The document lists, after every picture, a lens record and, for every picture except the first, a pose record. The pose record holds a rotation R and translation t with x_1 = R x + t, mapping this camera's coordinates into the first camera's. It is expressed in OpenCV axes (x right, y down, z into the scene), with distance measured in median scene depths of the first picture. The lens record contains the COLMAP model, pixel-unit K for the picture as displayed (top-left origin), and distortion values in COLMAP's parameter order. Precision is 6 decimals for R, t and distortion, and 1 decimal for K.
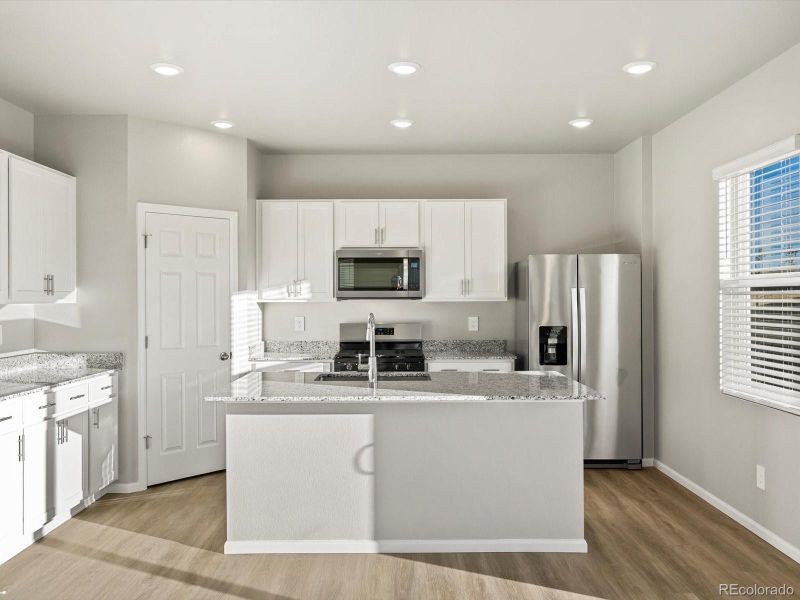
lens RADIAL K [[675.3, 0, 389.4], [0, 675.3, 298.0], [0, 0, 1]] dist [0.001170, 0.002861]
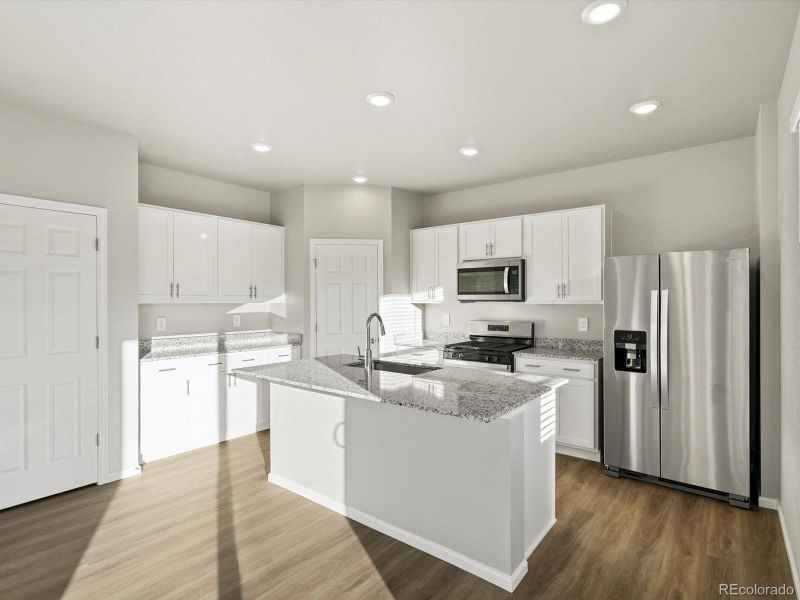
lens RADIAL K [[418.5, 0, 400.0], [0, 418.5, 300.0], [0, 0, 1]] dist [-0.001571, -0.000763]
pose [[0.784284, 0.003692, -0.620391, 0.351366], [-0.003010, 0.999993, 0.002146, -0.002050], [0.620395, 0.000184, 0.784290, 0.332535]]
